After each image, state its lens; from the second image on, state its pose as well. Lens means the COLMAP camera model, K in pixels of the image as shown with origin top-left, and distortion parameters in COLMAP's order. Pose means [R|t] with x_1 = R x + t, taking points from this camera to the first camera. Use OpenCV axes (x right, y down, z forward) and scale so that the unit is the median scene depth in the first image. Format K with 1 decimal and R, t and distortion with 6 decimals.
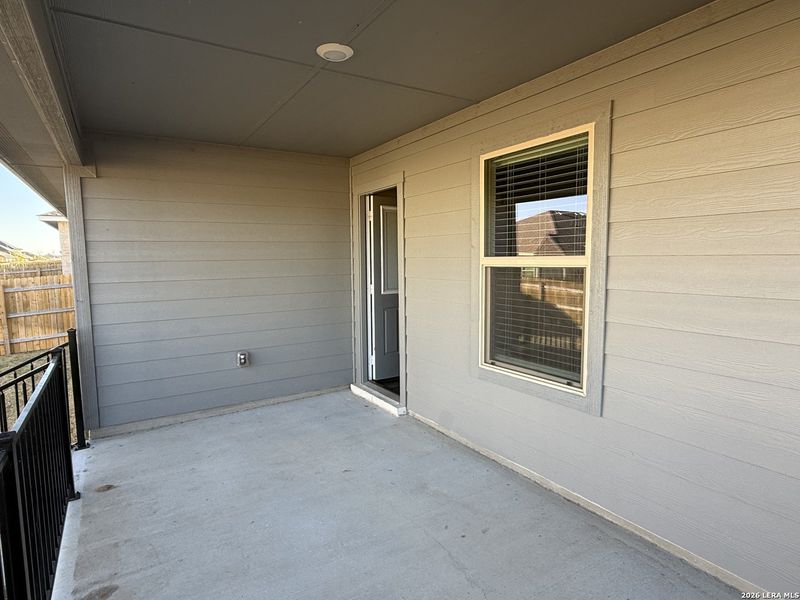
lens RADIAL K [[453.8, 0, 394.5], [0, 453.8, 302.9], [0, 0, 1]] dist [0.002520, 0.000444]
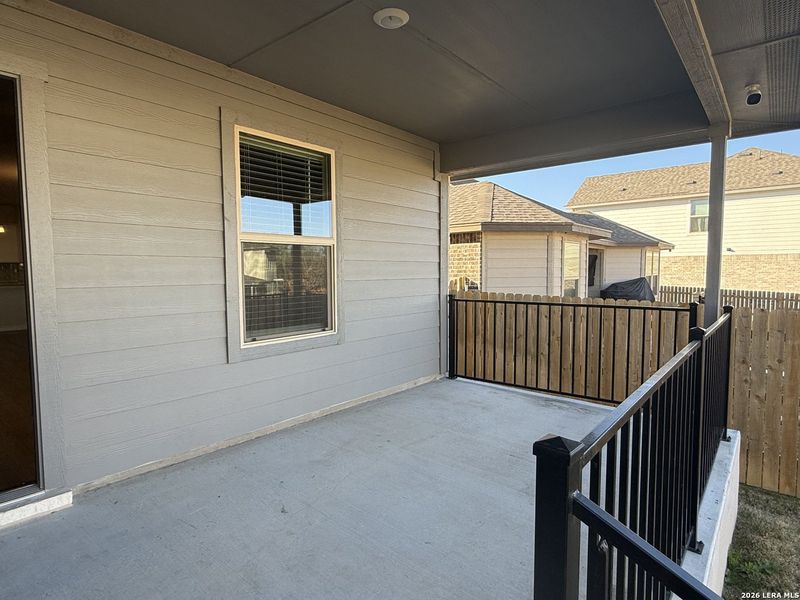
lens RADIAL K [[453.8, 0, 394.5], [0, 453.8, 302.9], [0, 0, 1]] dist [0.002520, 0.000444]
pose [[-0.312594, -0.051484, 0.948491, -0.906637], [0.104393, 0.990620, 0.088176, -0.003116], [-0.944133, 0.126579, -0.304287, 1.106493]]
